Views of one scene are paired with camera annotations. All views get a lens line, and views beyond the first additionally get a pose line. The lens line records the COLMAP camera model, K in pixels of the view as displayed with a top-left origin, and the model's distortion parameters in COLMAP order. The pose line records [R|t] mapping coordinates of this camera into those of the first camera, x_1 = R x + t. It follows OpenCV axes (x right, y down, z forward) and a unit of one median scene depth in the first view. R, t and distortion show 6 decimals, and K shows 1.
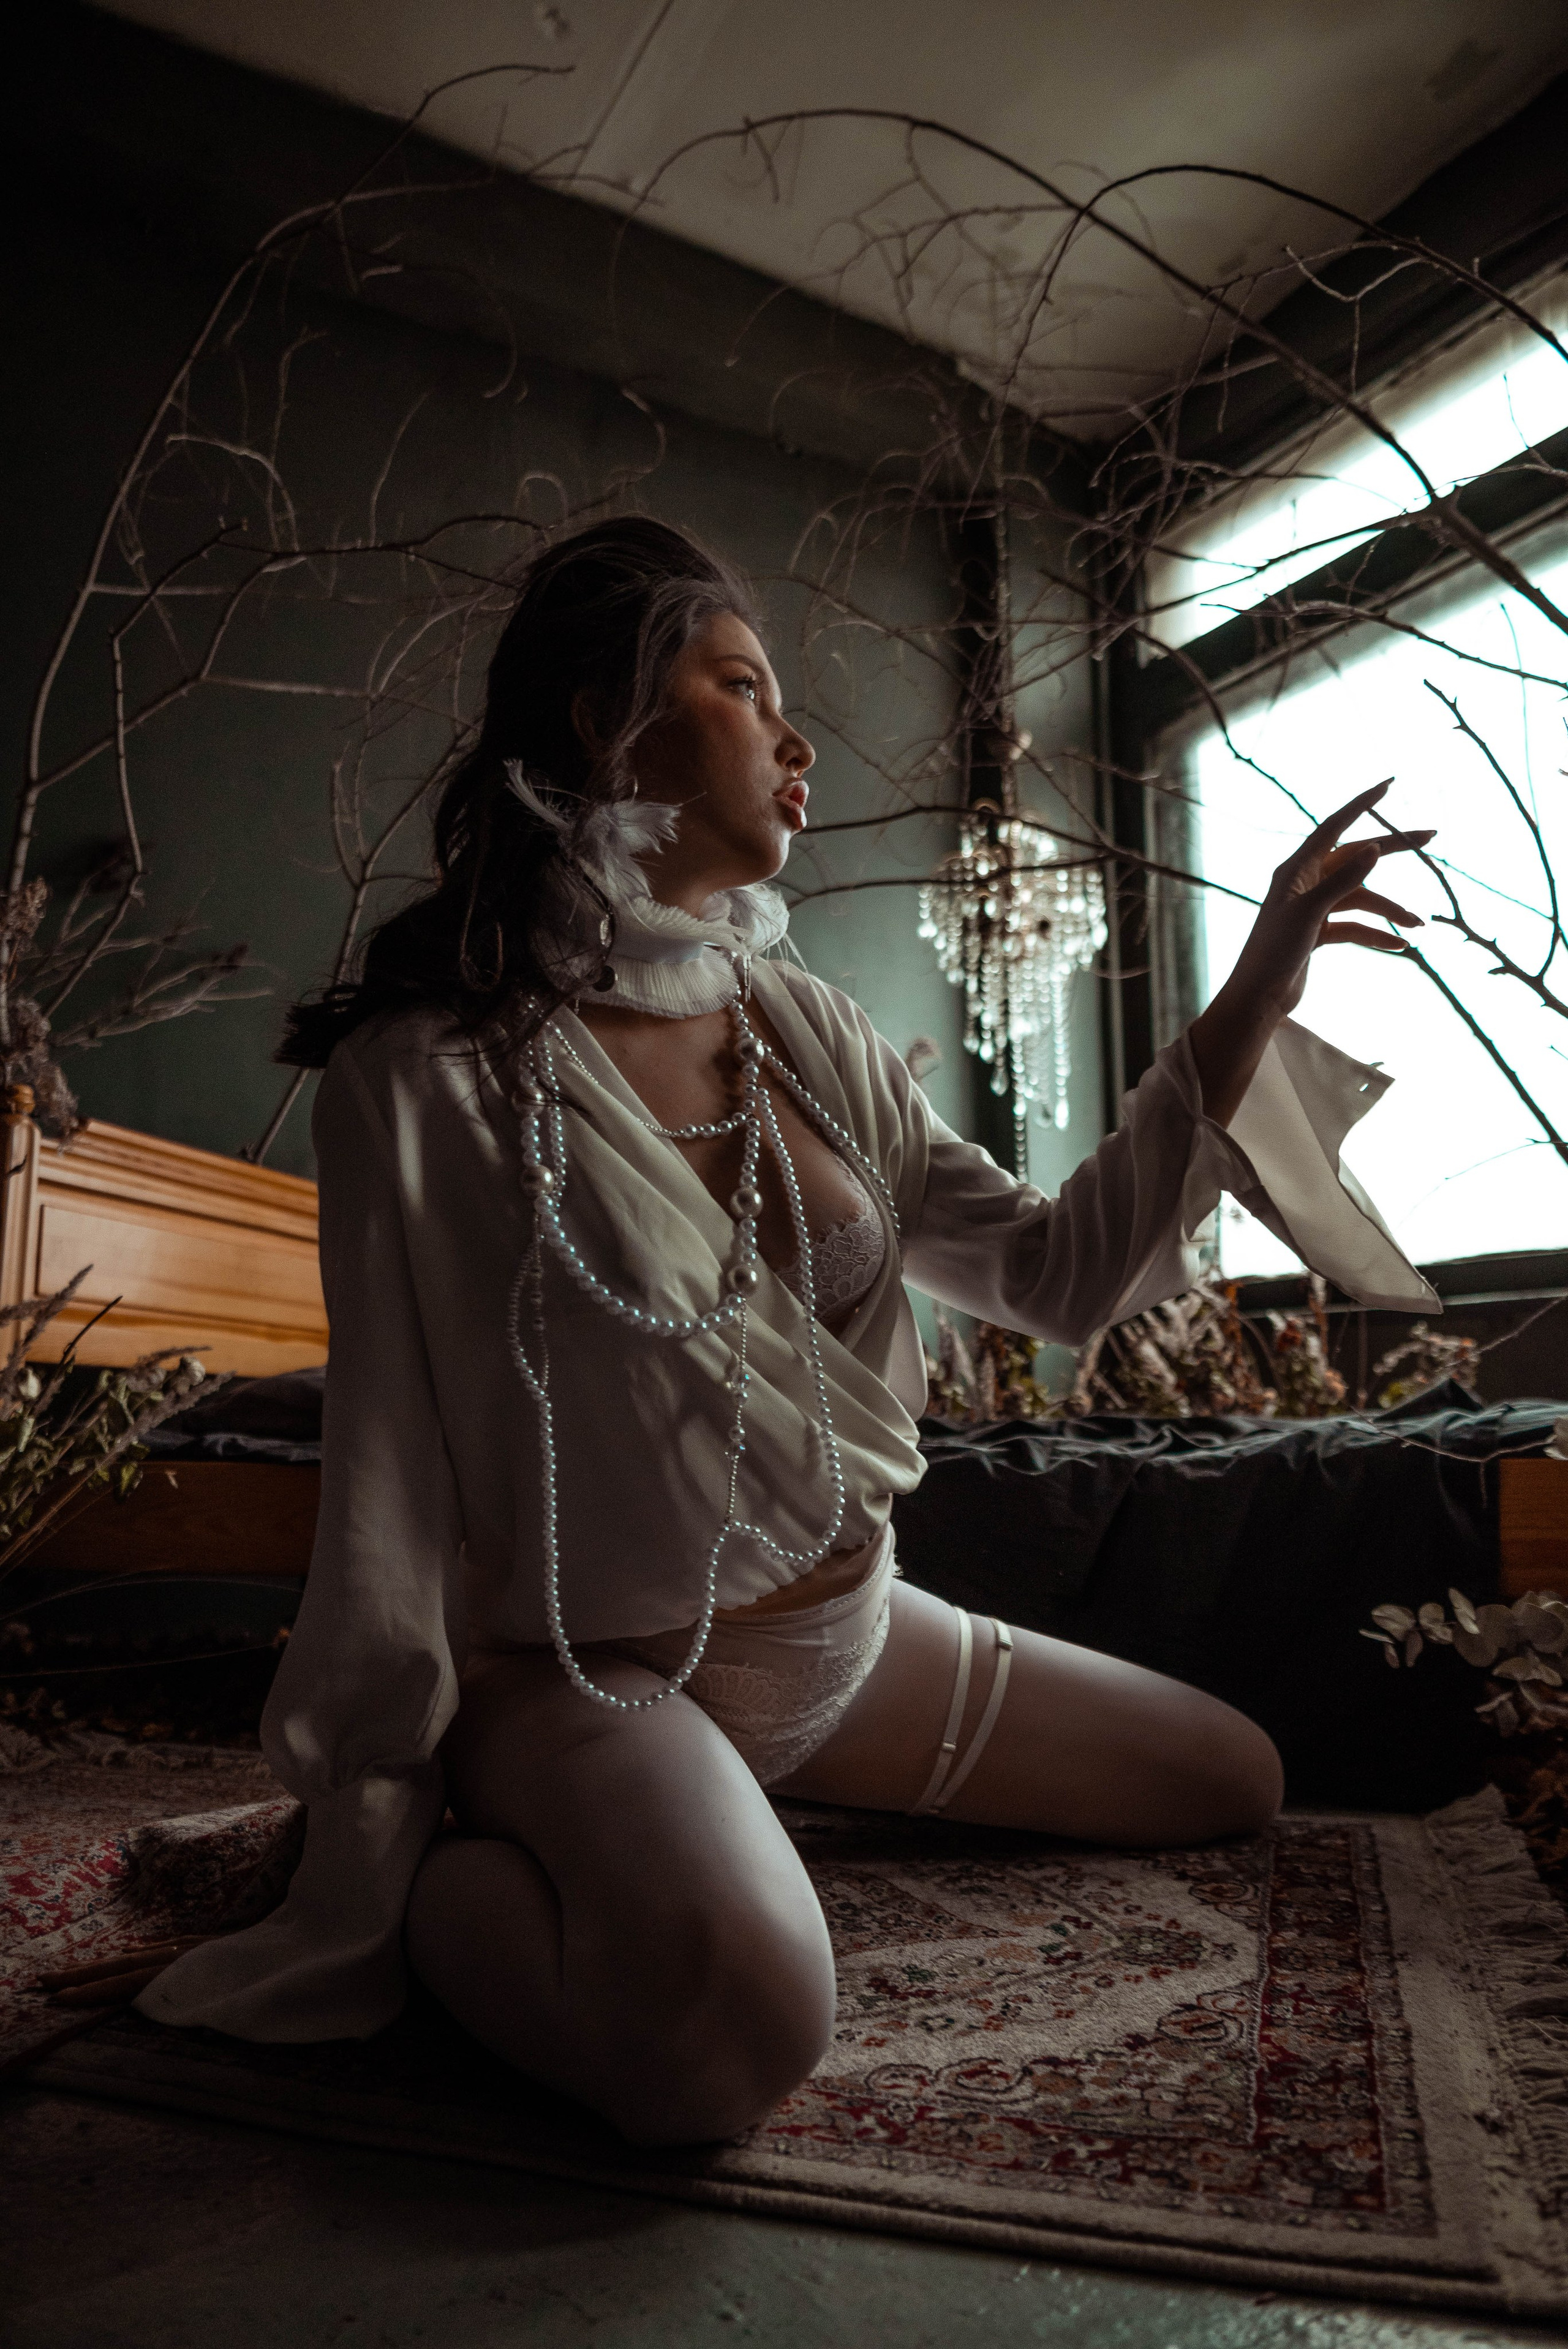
lens RADIAL K [[1588.9, 0, 790.0], [0, 1588.9, 1180.4], [0, 0, 1]] dist [-0.010084, -0.001915]
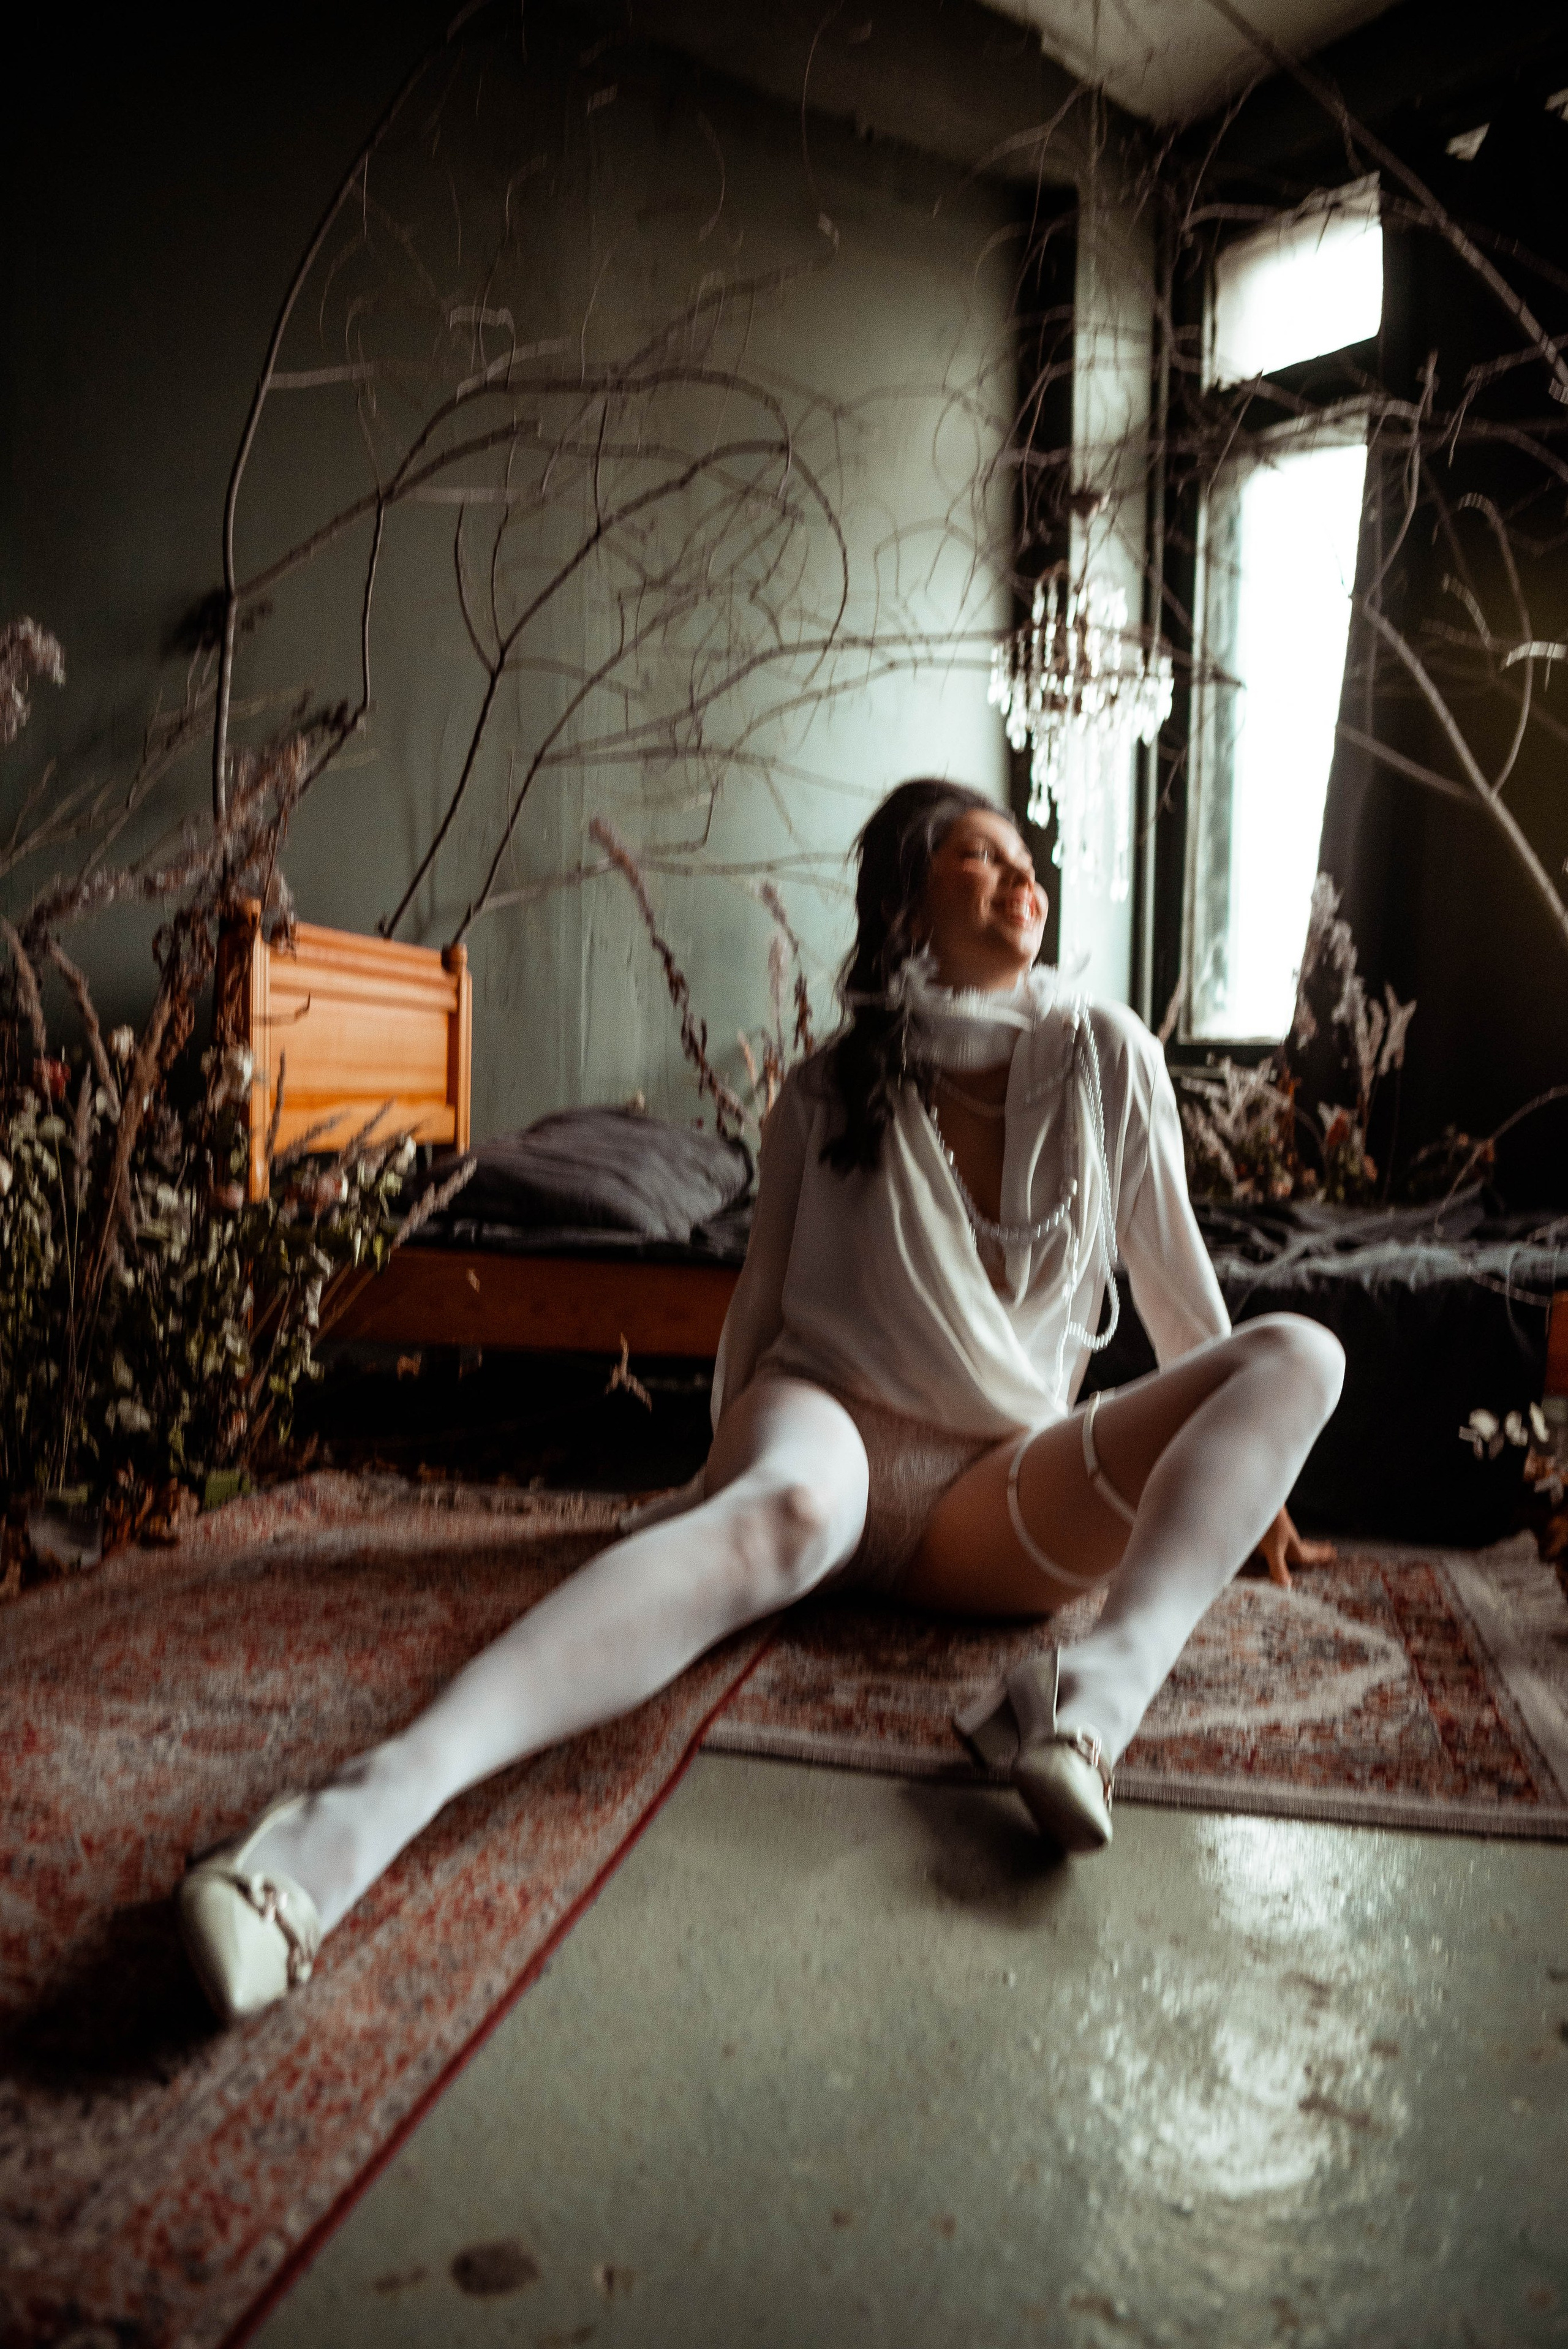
lens RADIAL K [[1785.3, 0, 784.0], [0, 1785.3, 1174.5], [0, 0, 1]] dist [-0.014073, -0.006246]
pose [[0.995654, 0.020788, 0.090777, -0.283935], [-0.039704, 0.976491, 0.211869, -0.182508], [-0.084238, -0.214553, 0.973073, -0.310968]]
